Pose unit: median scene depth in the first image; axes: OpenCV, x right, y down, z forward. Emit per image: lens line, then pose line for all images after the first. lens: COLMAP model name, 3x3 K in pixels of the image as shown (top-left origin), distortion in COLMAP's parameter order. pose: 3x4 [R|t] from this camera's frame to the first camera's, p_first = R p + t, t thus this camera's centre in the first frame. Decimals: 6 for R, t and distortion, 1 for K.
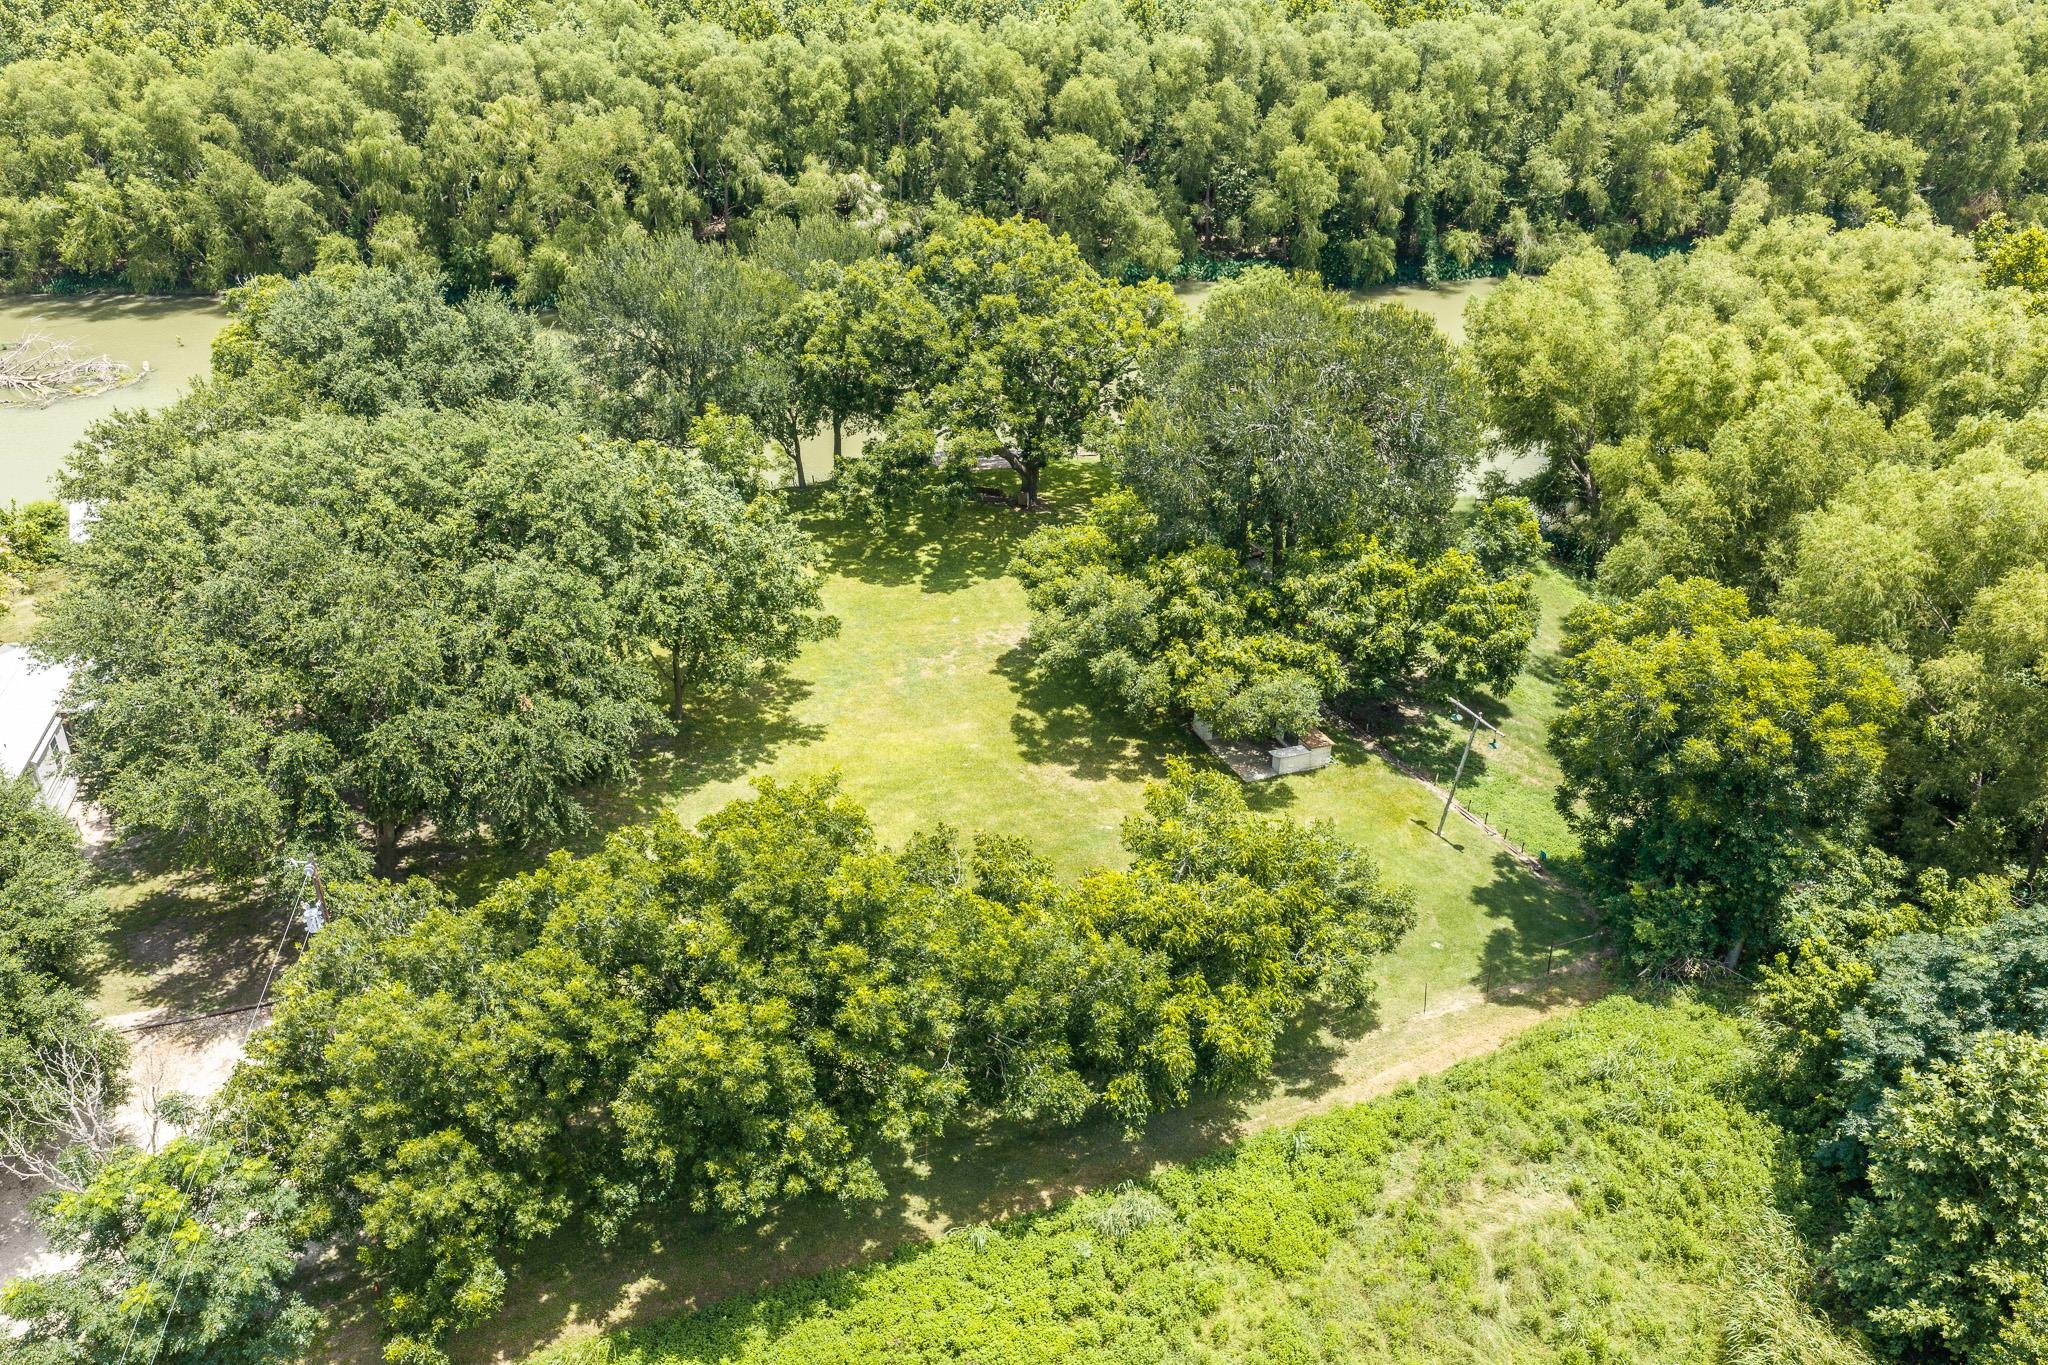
lens RADIAL K [[1661.9, 0, 1026.1], [0, 1661.9, 719.9], [0, 0, 1]] dist [-0.069253, 0.133495]
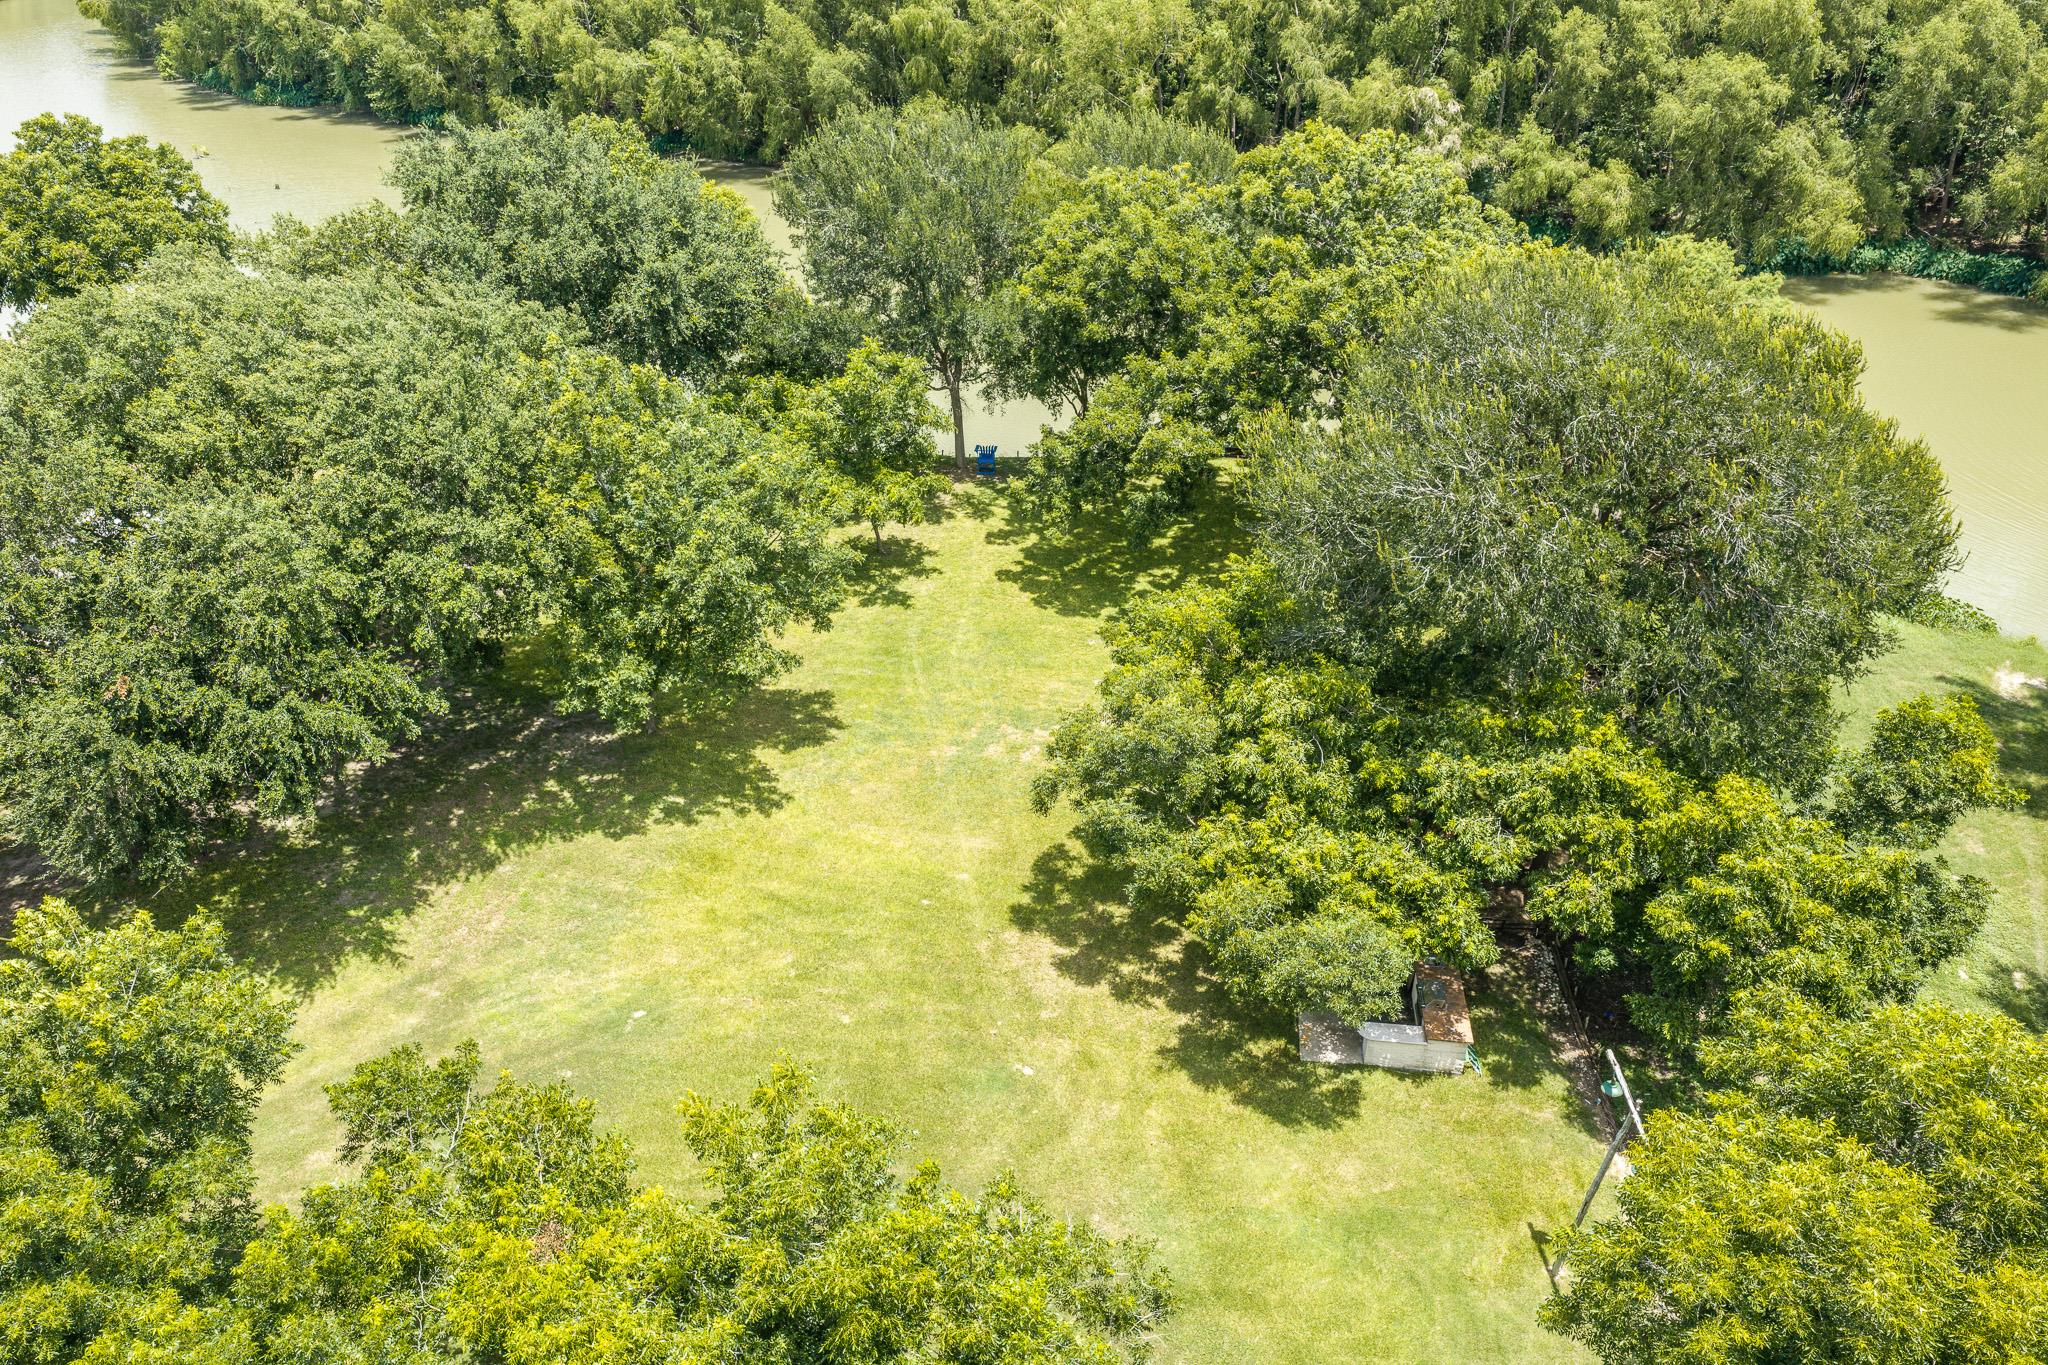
lens RADIAL K [[1657.0, 0, 1018.0], [0, 1657.0, 716.0], [0, 0, 1]] dist [0.006233, 0.003194]
pose [[0.878785, 0.230701, -0.417749, 0.222879], [-0.218291, 0.972761, 0.078005, -0.092148], [0.424366, 0.022641, 0.905208, 0.335635]]
